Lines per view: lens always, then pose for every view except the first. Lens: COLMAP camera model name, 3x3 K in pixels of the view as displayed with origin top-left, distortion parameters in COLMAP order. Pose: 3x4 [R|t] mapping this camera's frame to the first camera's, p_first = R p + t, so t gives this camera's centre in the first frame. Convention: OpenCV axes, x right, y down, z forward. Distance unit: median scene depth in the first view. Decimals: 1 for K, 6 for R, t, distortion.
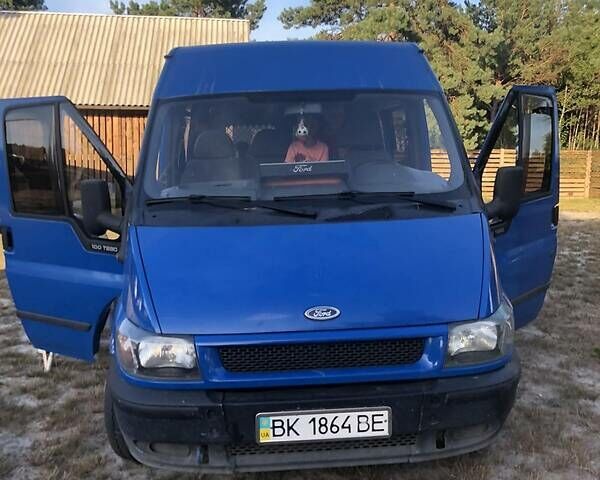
lens RADIAL K [[646.5, 0, 298.3], [0, 646.5, 238.4], [0, 0, 1]] dist [0.012086, 0.000000]
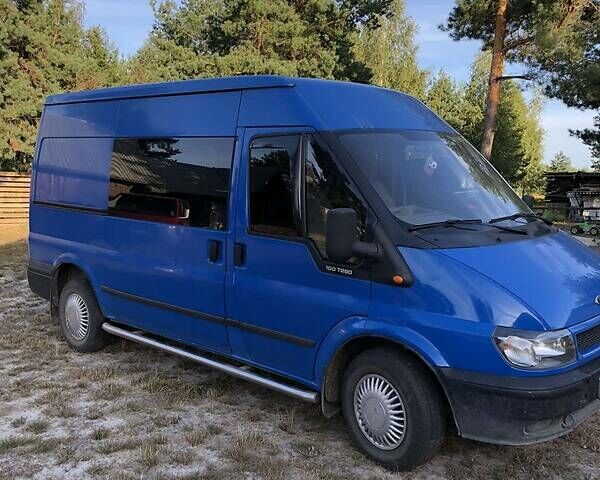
lens RADIAL K [[646.5, 0, 299.2], [0, 646.5, 239.3], [0, 0, 1]] dist [0.012086, 0.000000]
pose [[0.716398, -0.050237, 0.695880, -1.449876], [0.072871, 0.997337, -0.003020, -0.060344], [-0.693875, 0.052873, 0.718151, 0.438542]]
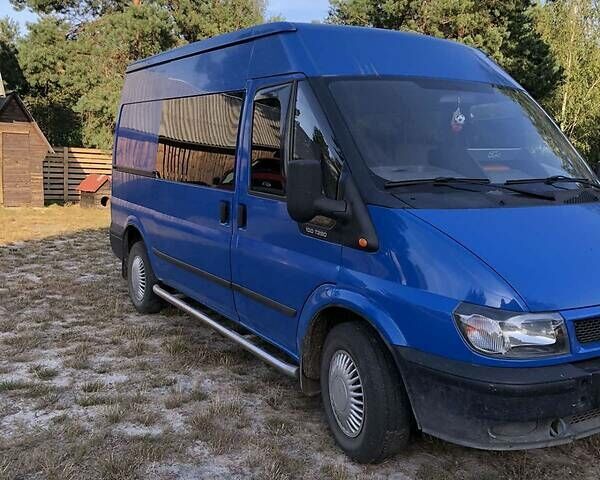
lens RADIAL K [[646.5, 0, 303.0], [0, 646.5, 240.2], [0, 0, 1]] dist [0.012086, 0.000000]
pose [[0.880708, -0.025022, 0.472998, -1.010710], [0.028213, 0.999602, 0.000347, 0.027474], [-0.472818, 0.013039, 0.881064, 0.290596]]
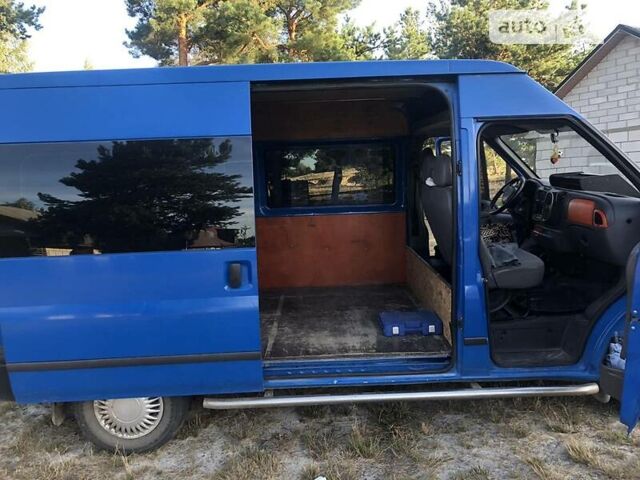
lens RADIAL K [[520.2, 0, 320.8], [0, 520.2, 241.4], [0, 0, 1]] dist [0.012130, 0.002635]
pose [[0.057372, -0.132230, 0.989557, -1.603122], [0.189280, 0.974653, 0.119265, -0.304358], [-0.980246, 0.180461, 0.080946, 2.029682]]
